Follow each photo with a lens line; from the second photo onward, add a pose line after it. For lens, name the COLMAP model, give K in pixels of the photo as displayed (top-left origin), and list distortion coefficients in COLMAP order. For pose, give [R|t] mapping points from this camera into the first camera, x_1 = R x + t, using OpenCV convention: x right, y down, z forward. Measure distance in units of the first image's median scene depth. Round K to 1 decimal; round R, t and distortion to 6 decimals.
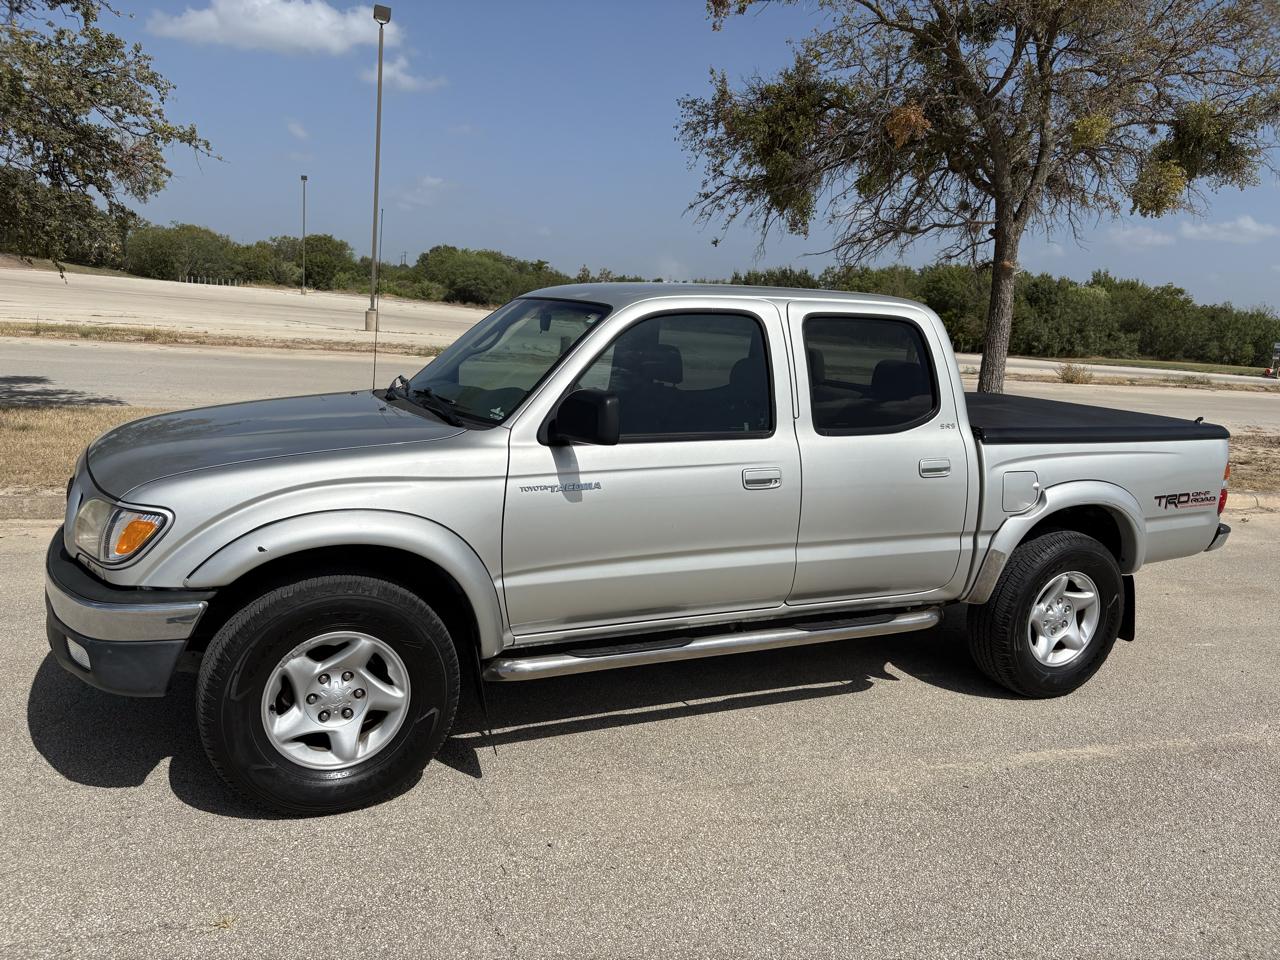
lens RADIAL K [[966.8, 0, 630.8], [0, 966.8, 487.6], [0, 0, 1]] dist [0.023100, -0.011670]
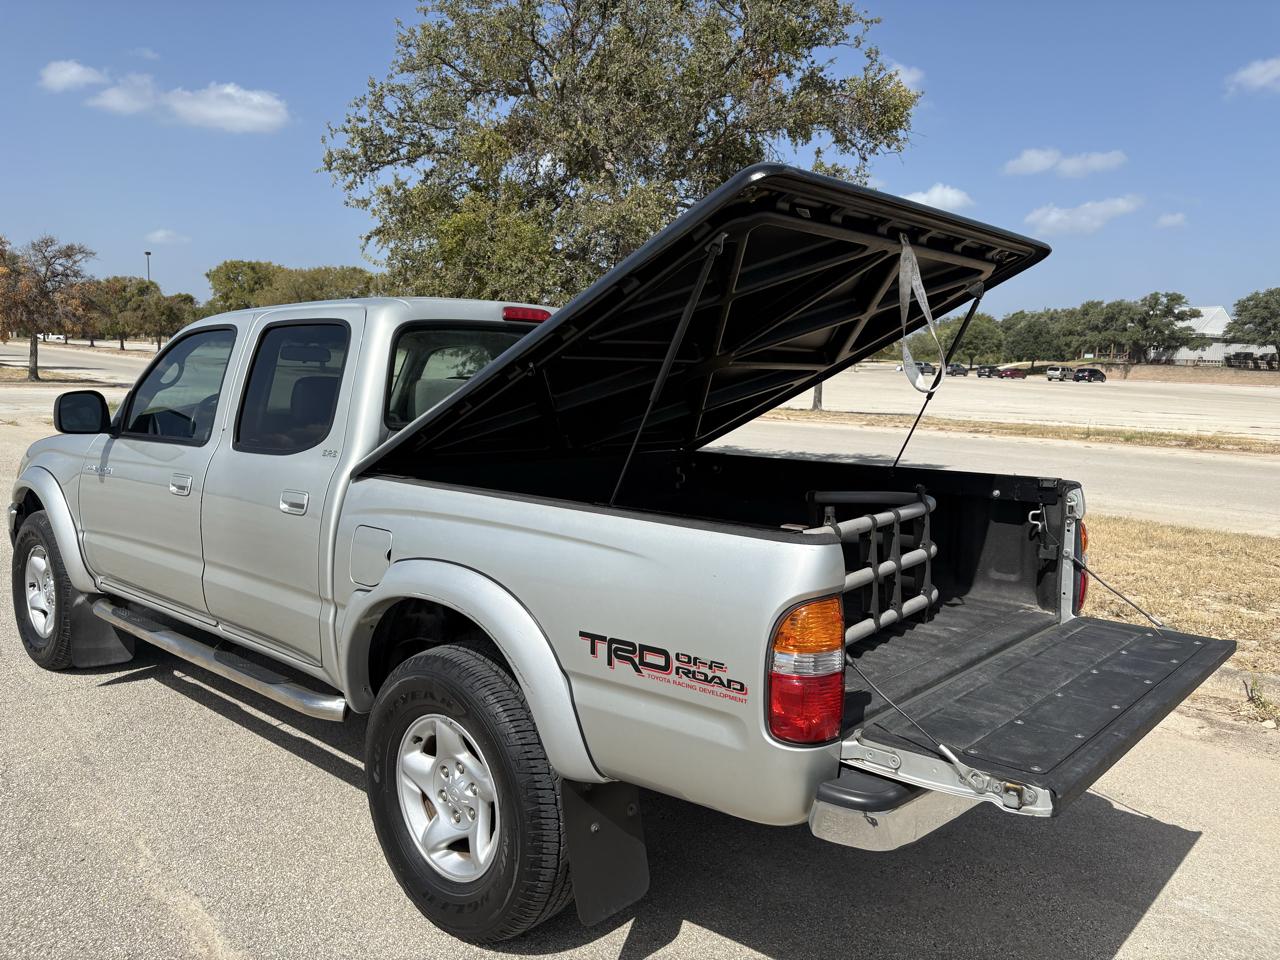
lens RADIAL K [[967.4, 0, 636.8], [0, 967.4, 486.6], [0, 0, 1]] dist [0.023075, -0.012027]
pose [[0.382769, 0.058473, -0.921992, 1.010669], [-0.171245, 0.985191, -0.008612, -0.064594], [0.907834, 0.161183, 0.387114, 0.834994]]
